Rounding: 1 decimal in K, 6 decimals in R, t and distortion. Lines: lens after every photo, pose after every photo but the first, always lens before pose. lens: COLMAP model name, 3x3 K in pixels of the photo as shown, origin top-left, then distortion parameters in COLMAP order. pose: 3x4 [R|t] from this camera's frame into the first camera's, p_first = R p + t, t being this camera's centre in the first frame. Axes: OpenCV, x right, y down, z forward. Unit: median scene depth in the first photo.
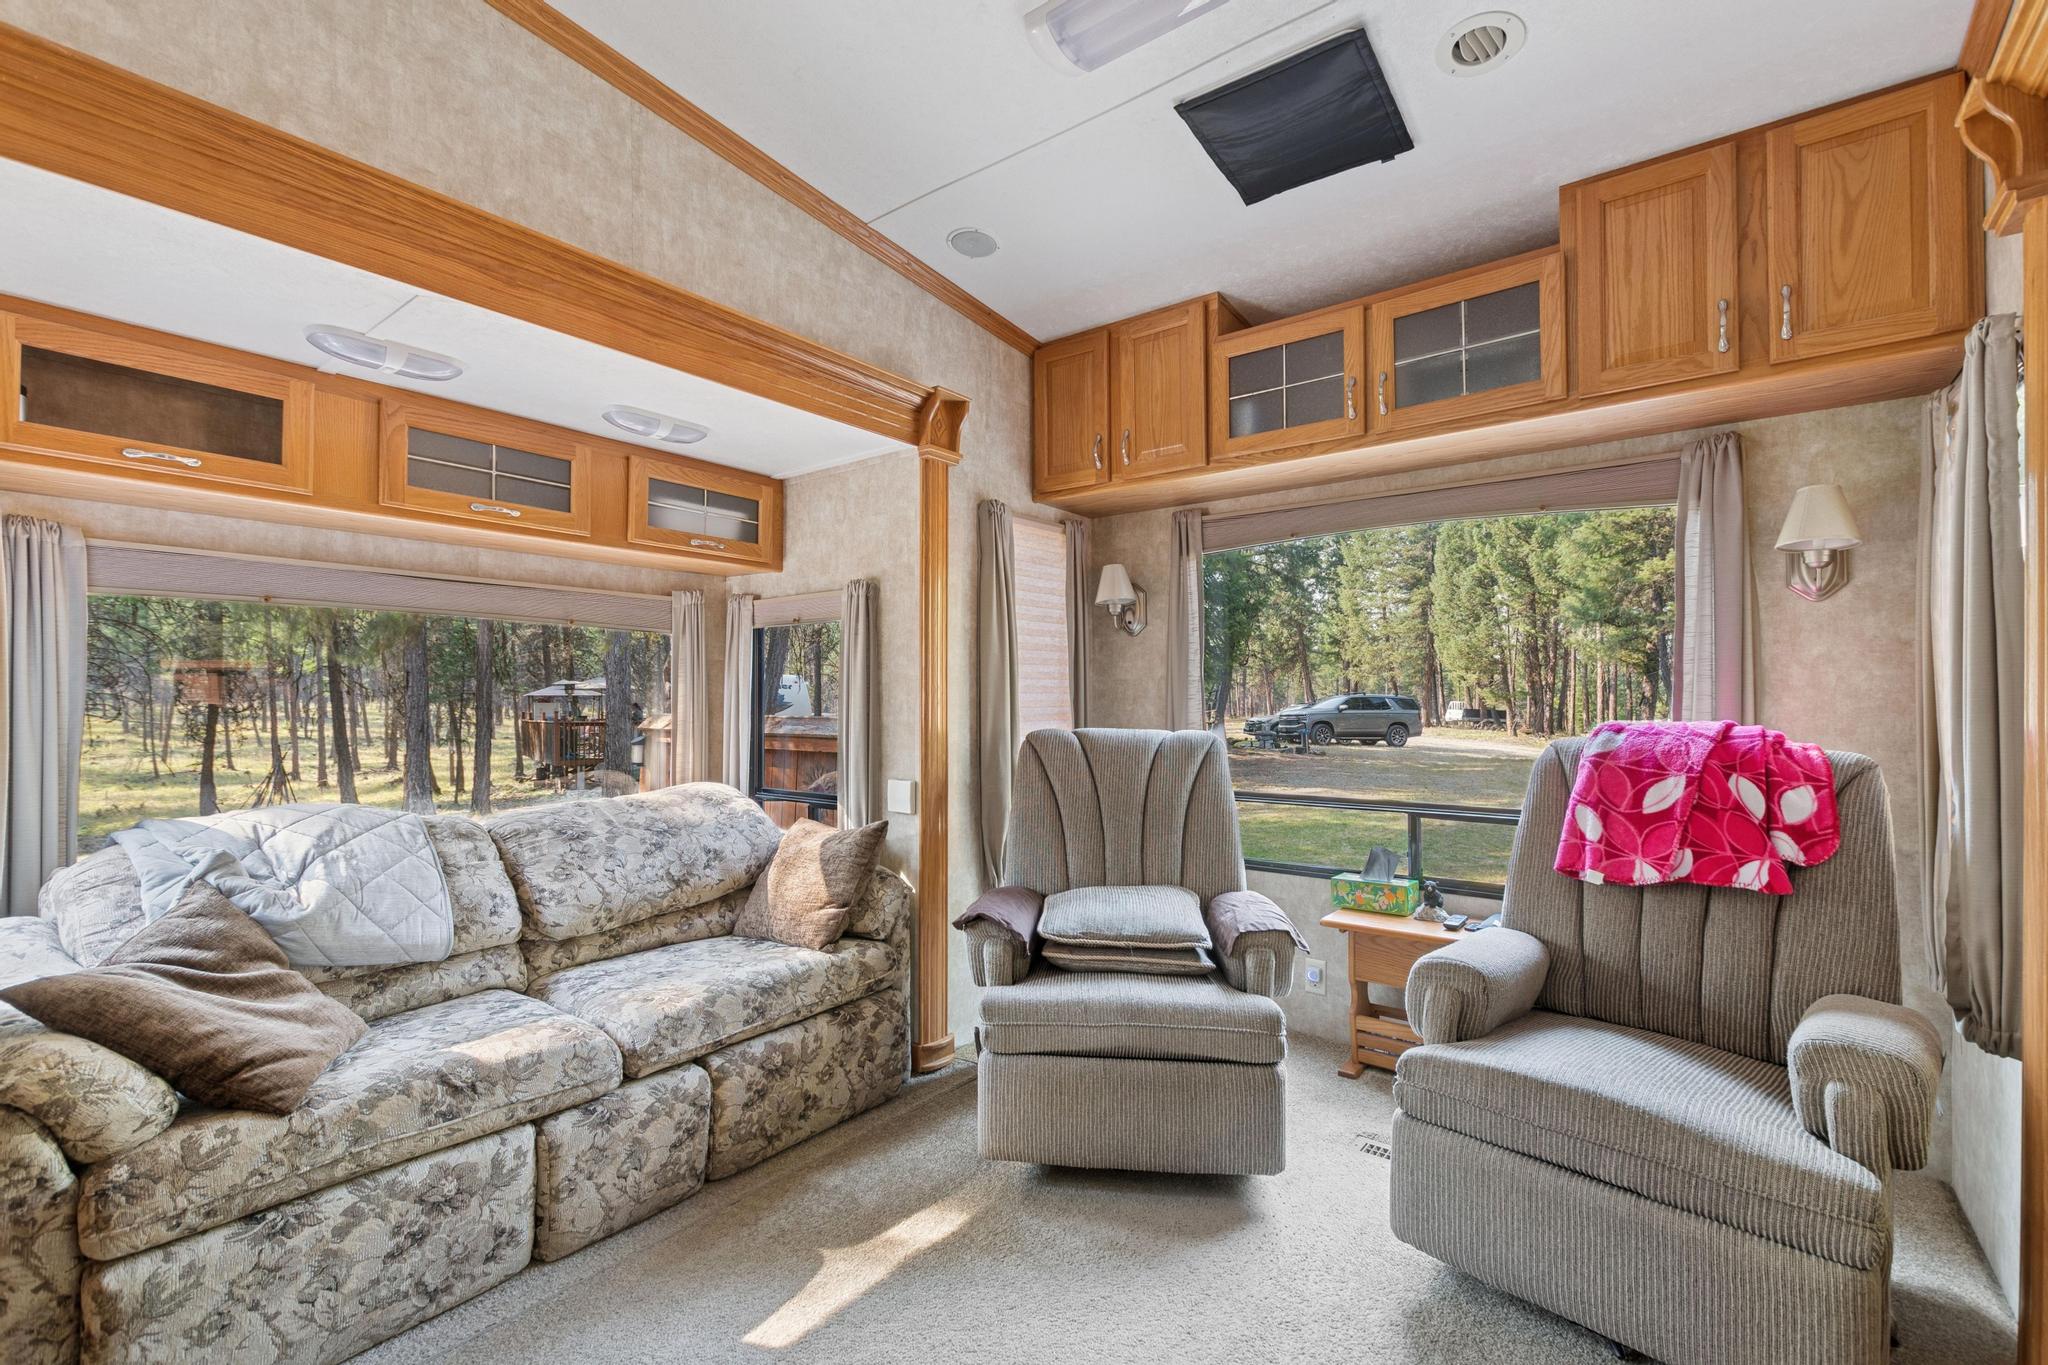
lens RADIAL K [[894.6, 0, 1025.4], [0, 894.6, 689.4], [0, 0, 1]] dist [-0.001035, -0.000284]
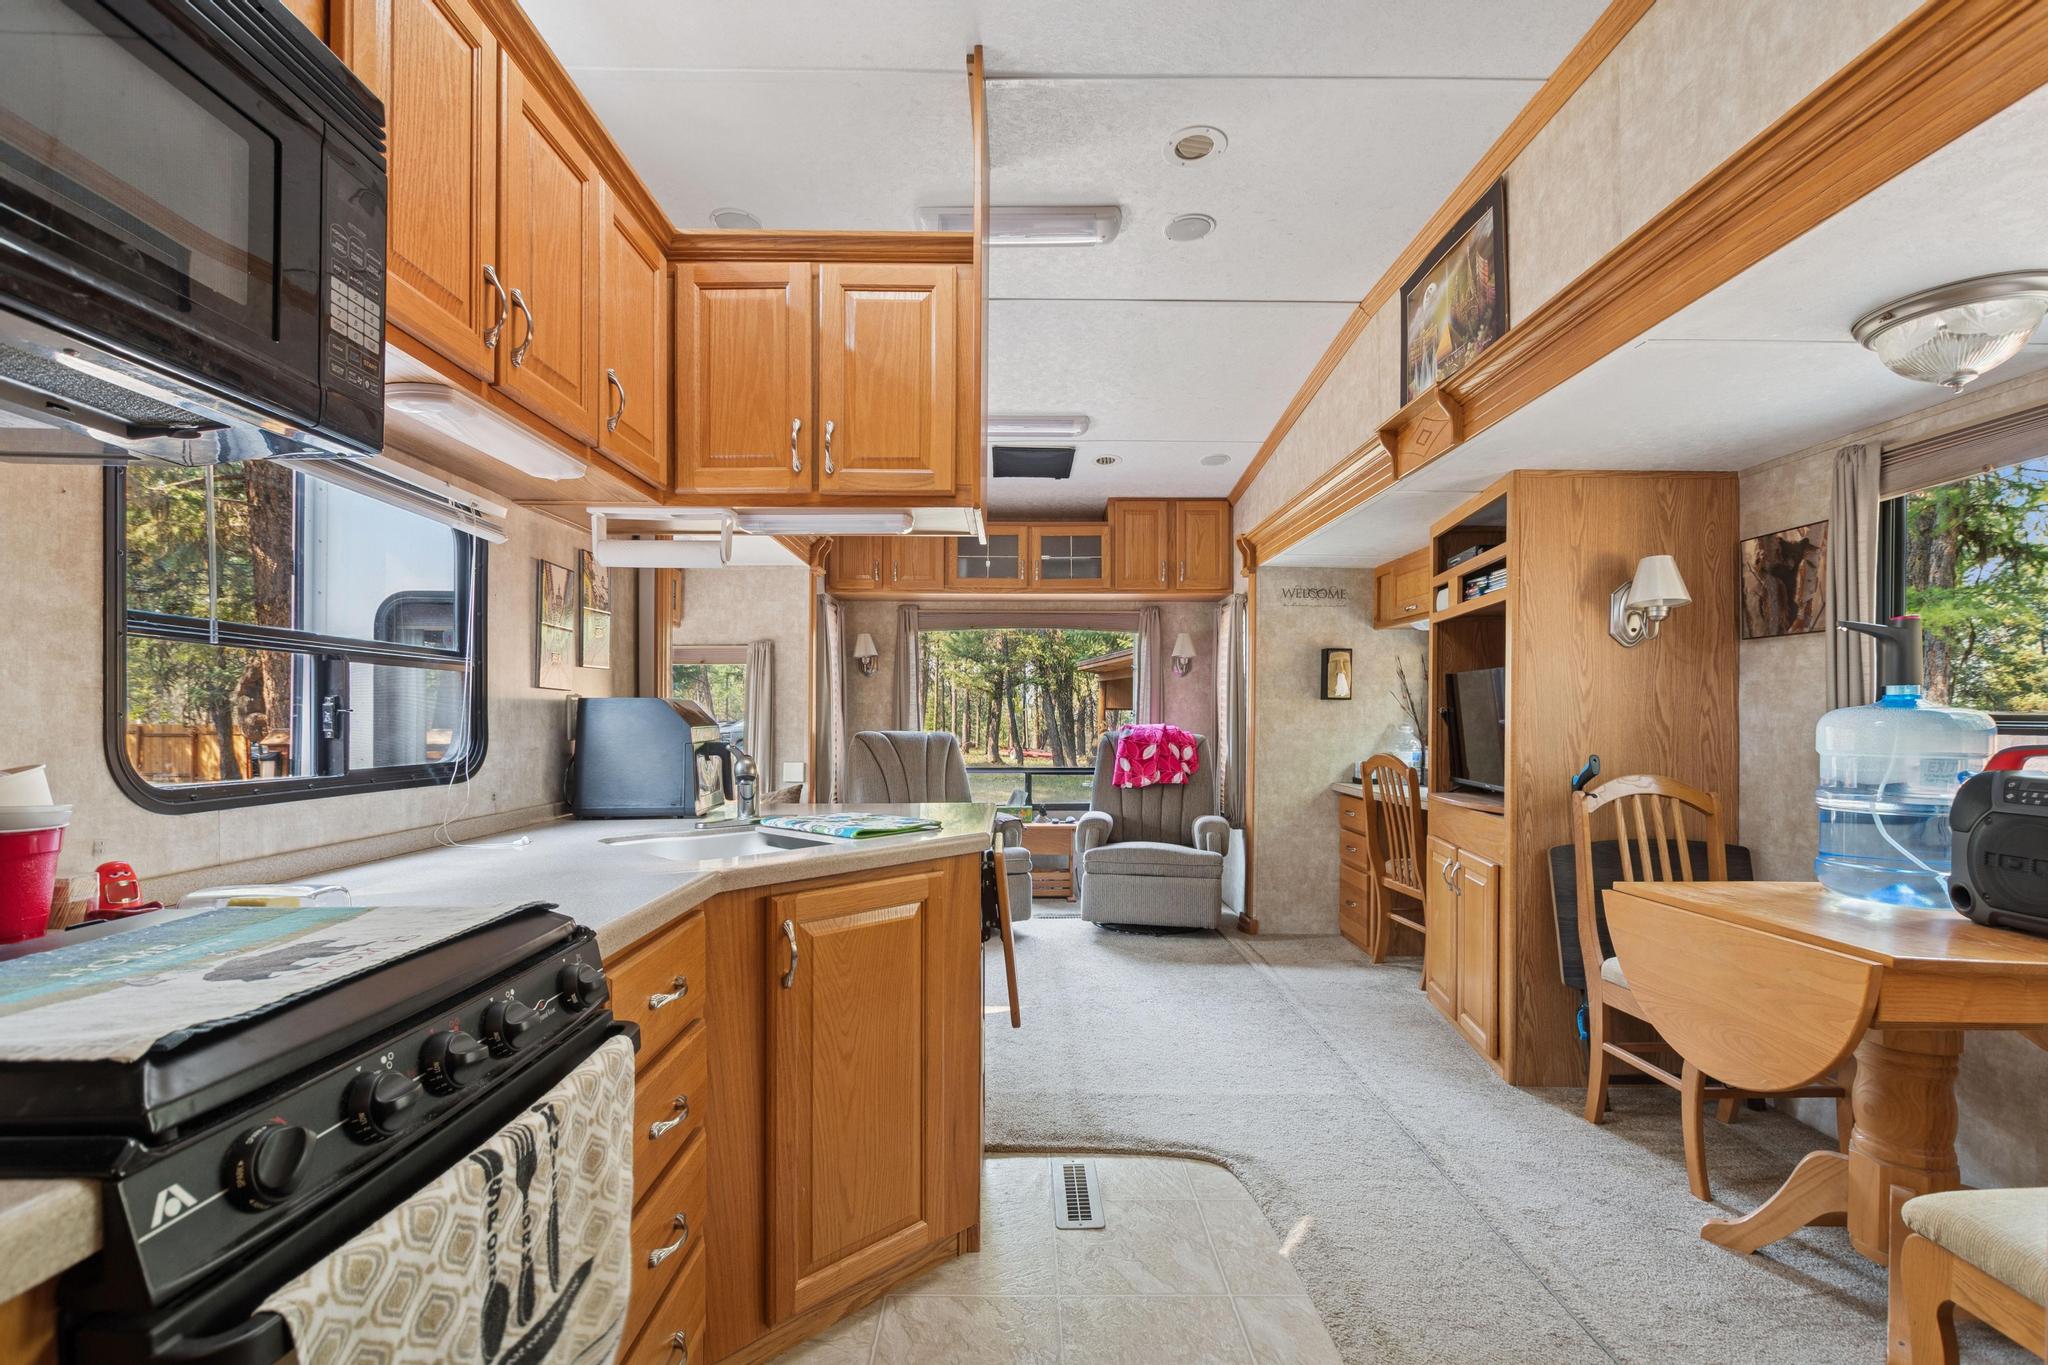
lens RADIAL K [[894.6, 0, 1020.1], [0, 894.6, 715.5], [0, 0, 1]] dist [-0.001035, -0.000284]
pose [[0.790570, 0.004864, 0.612353, -1.114488], [-0.009845, 0.999940, 0.004766, 0.002080], [-0.612293, -0.009797, 0.790570, -0.785836]]
